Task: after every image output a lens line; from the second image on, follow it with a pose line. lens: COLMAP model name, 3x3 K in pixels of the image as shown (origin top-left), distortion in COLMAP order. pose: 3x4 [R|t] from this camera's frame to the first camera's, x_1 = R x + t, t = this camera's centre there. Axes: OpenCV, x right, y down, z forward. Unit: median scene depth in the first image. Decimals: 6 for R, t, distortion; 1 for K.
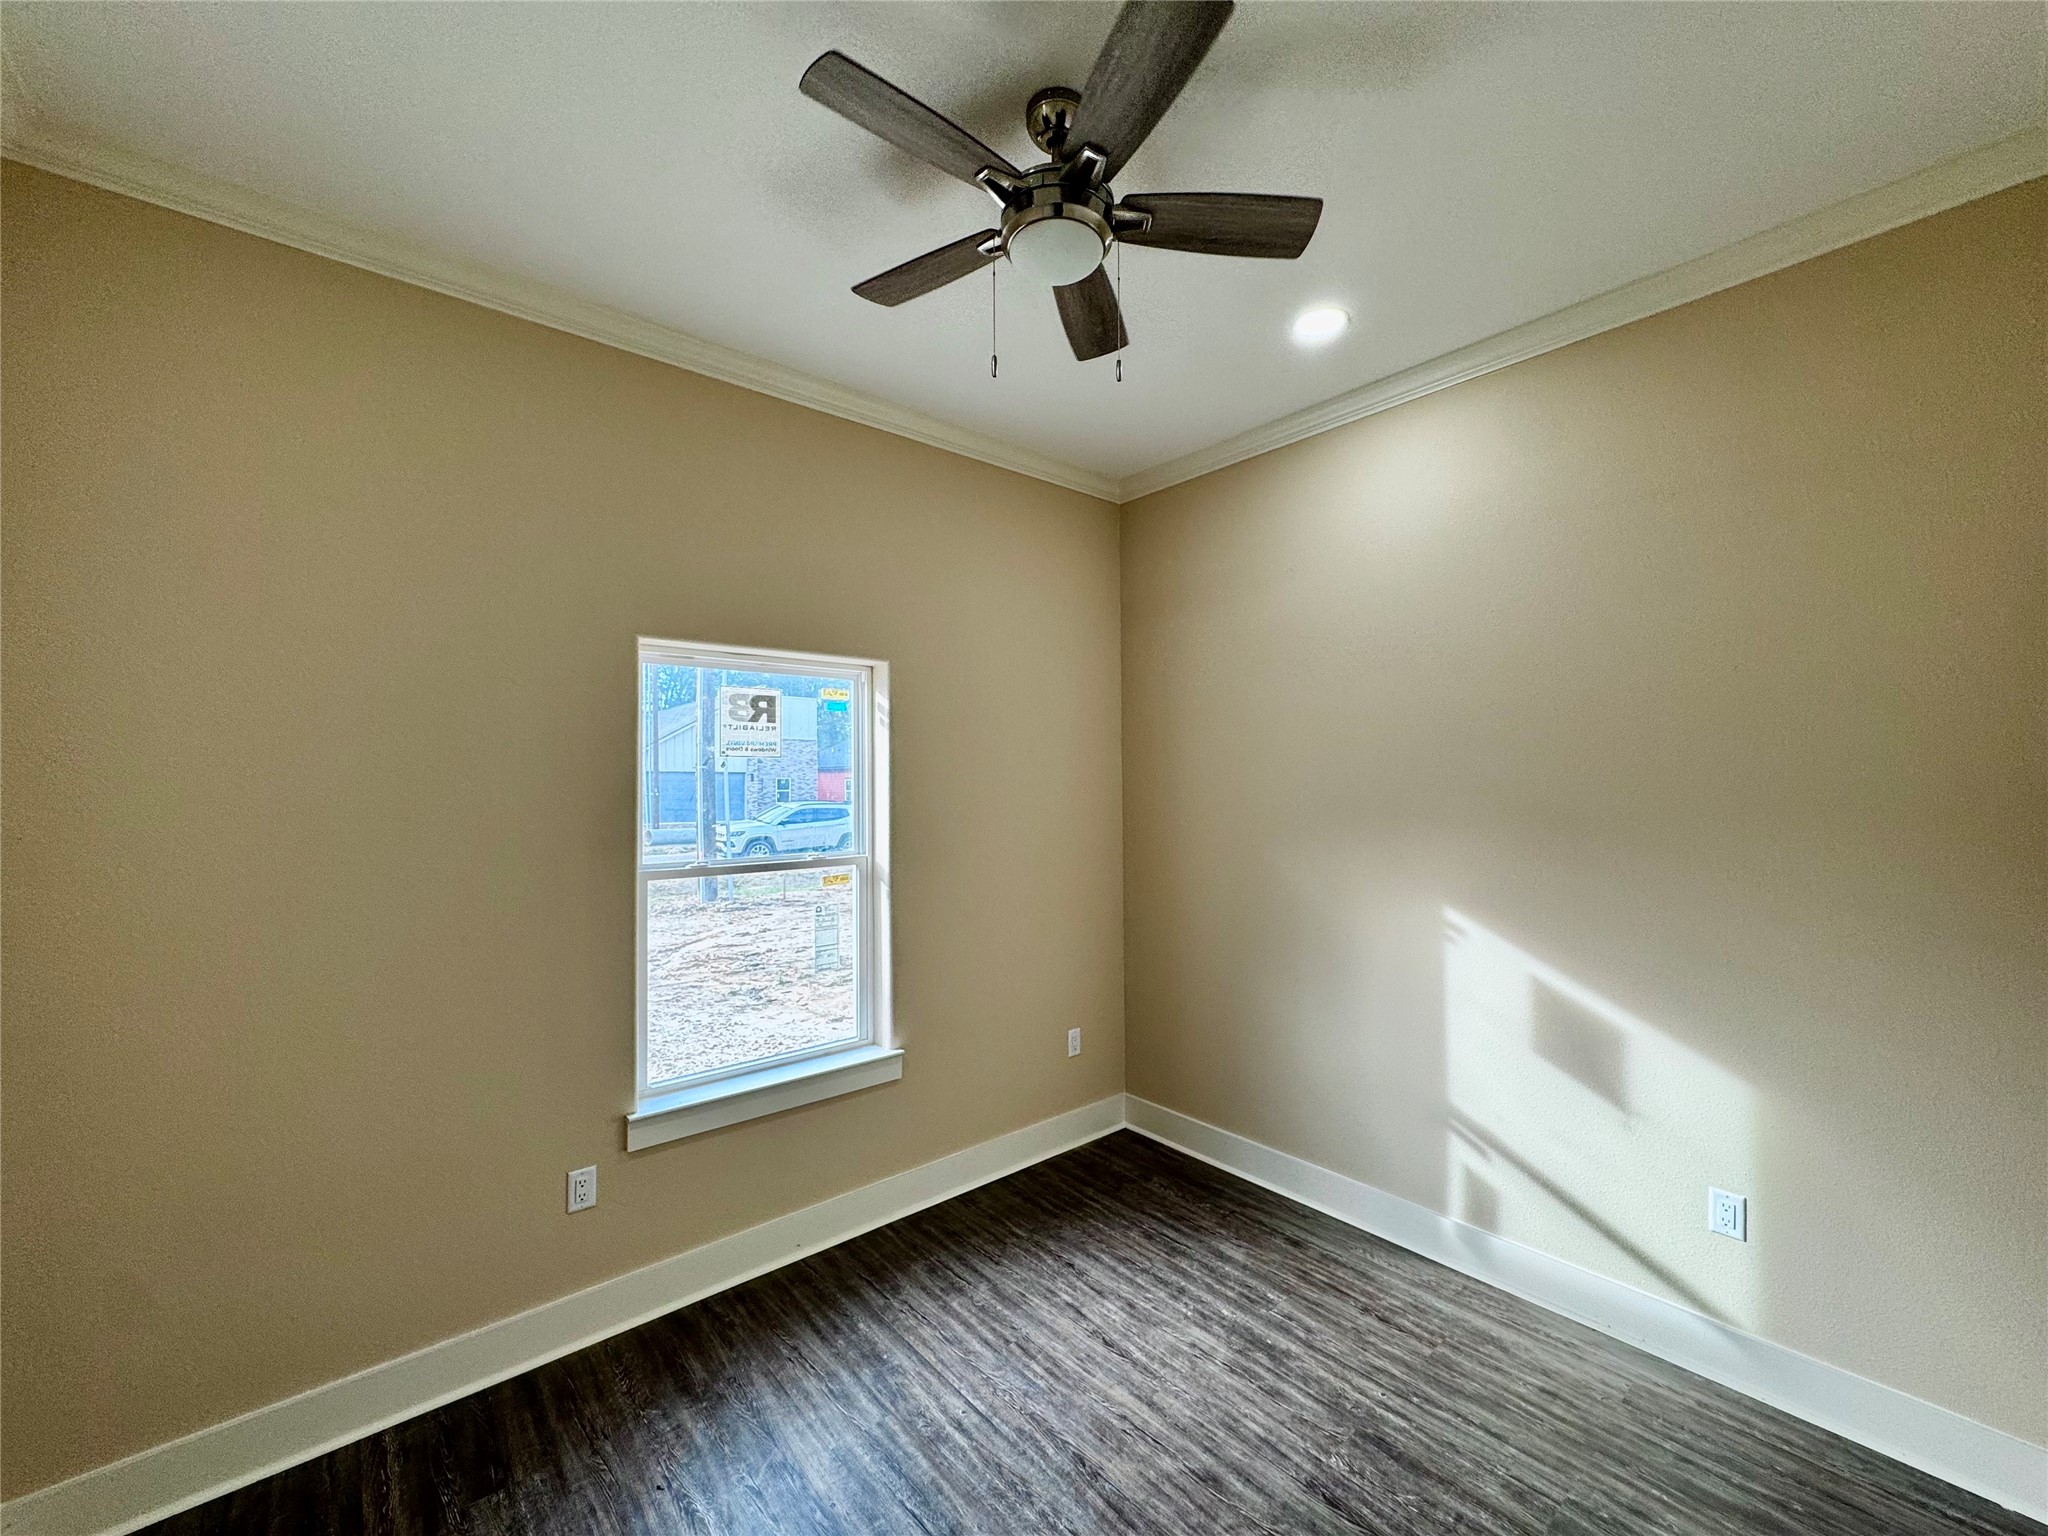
lens RADIAL K [[815.4, 0, 1029.2], [0, 815.4, 782.0], [0, 0, 1]] dist [-0.002831, 0.000758]
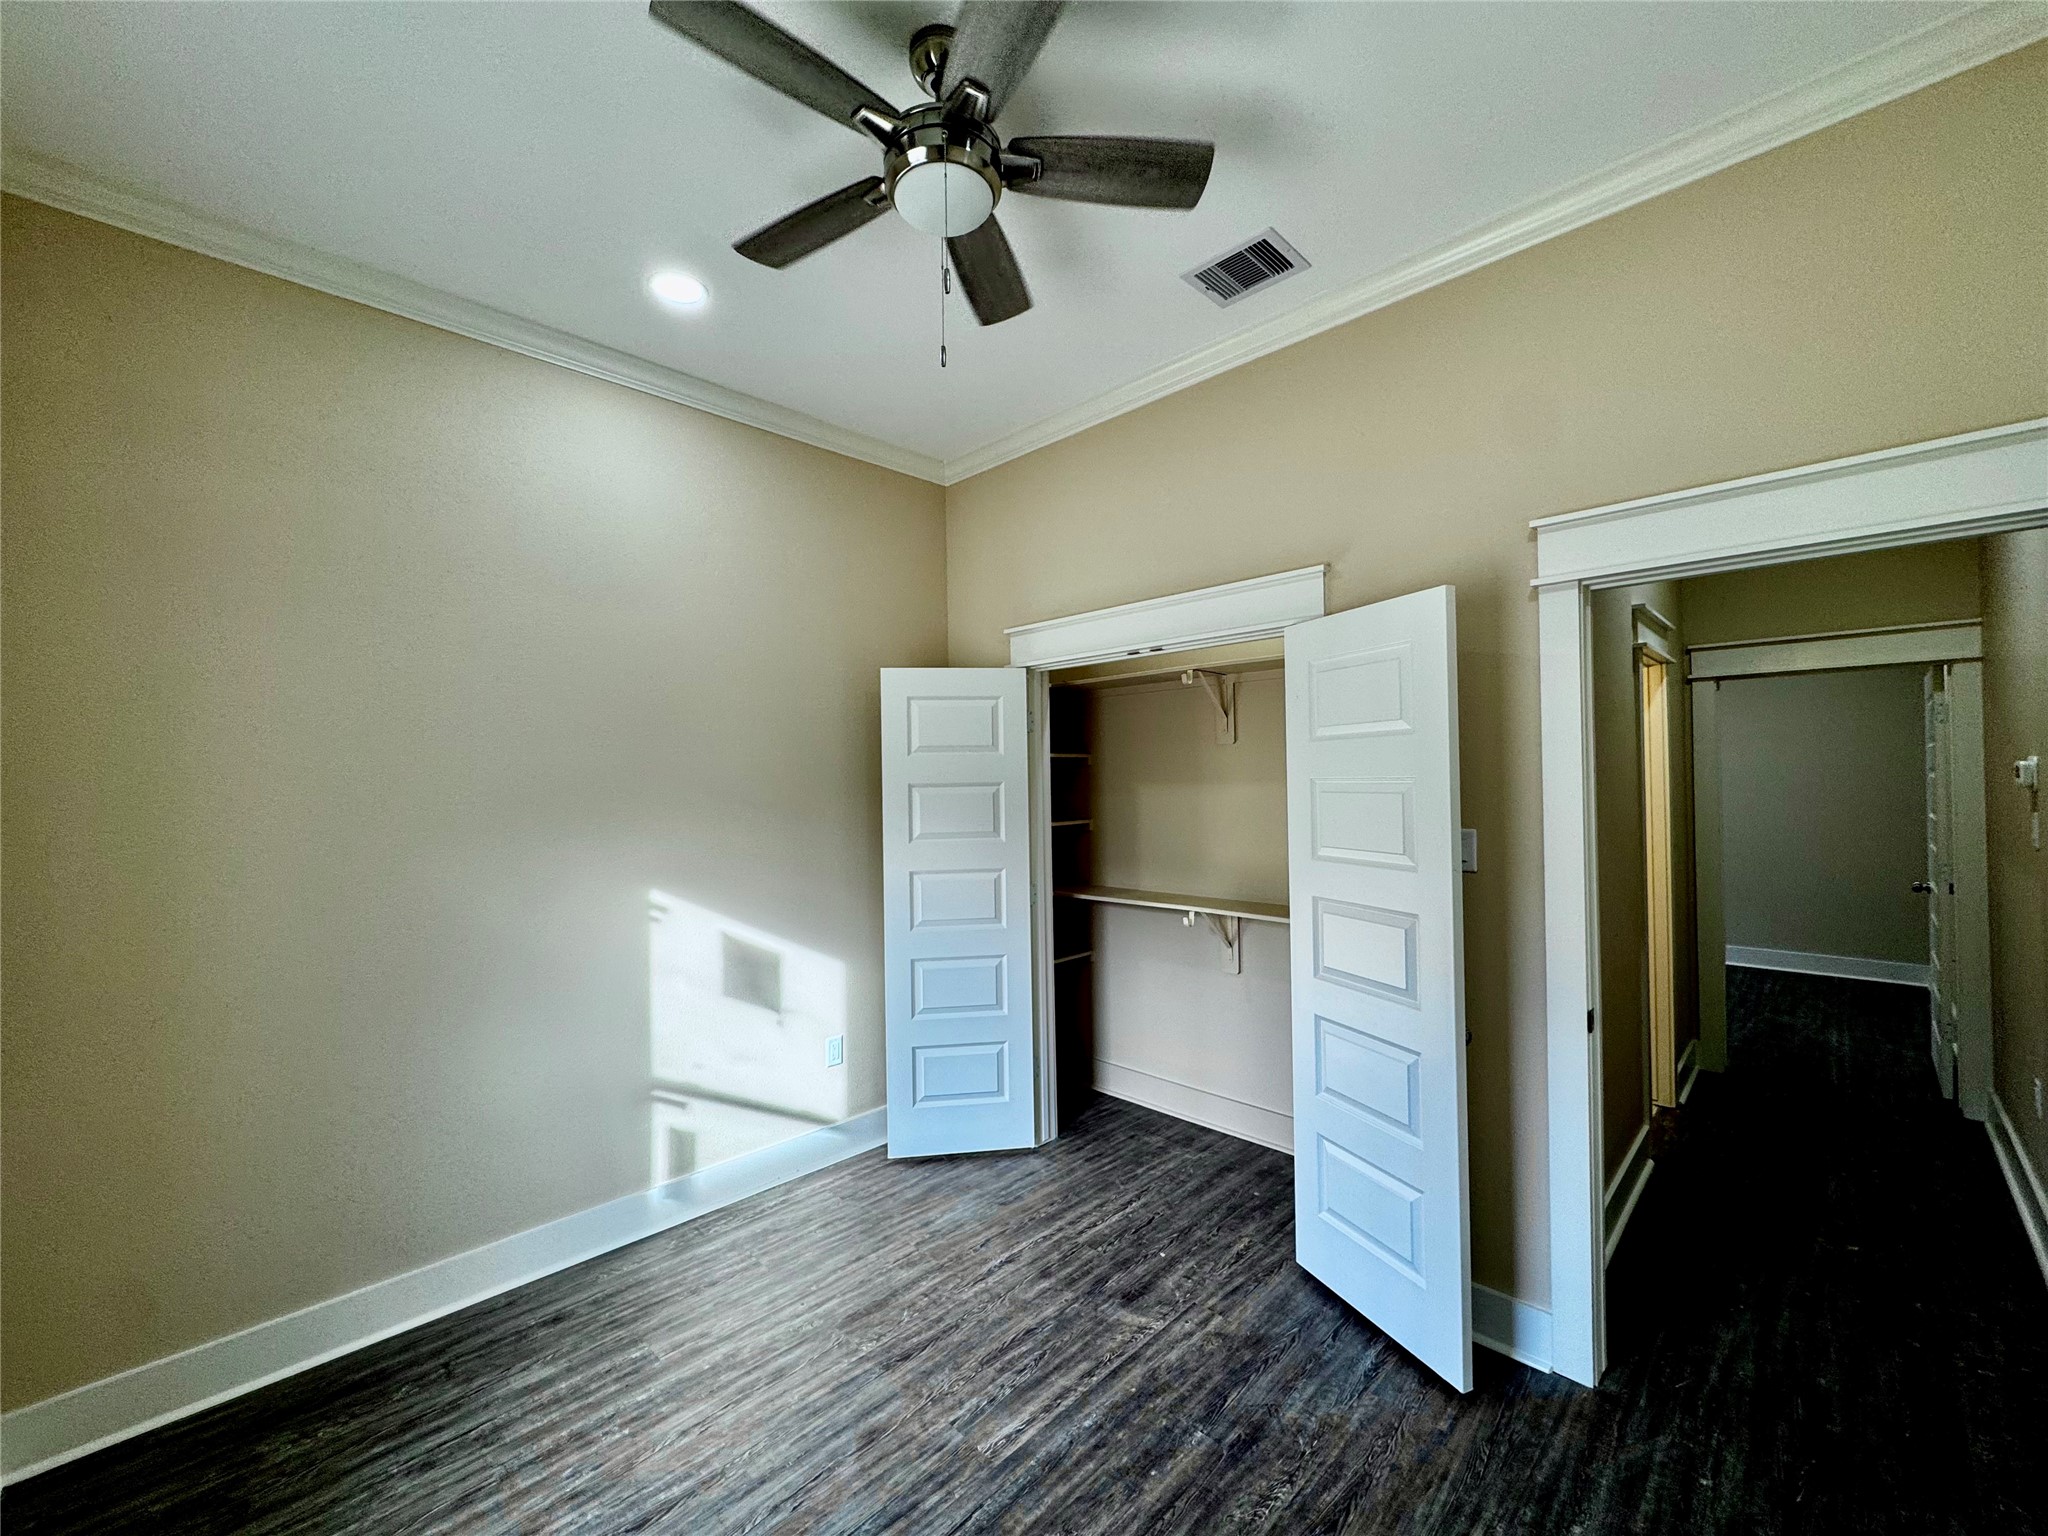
lens RADIAL K [[815.4, 0, 1029.0], [0, 815.4, 763.8], [0, 0, 1]] dist [-0.002831, 0.000758]
pose [[-0.074841, 0.018301, 0.997028, -0.687832], [0.010853, 0.999787, -0.017537, 0.019131], [-0.997136, 0.009508, -0.075023, 0.712410]]
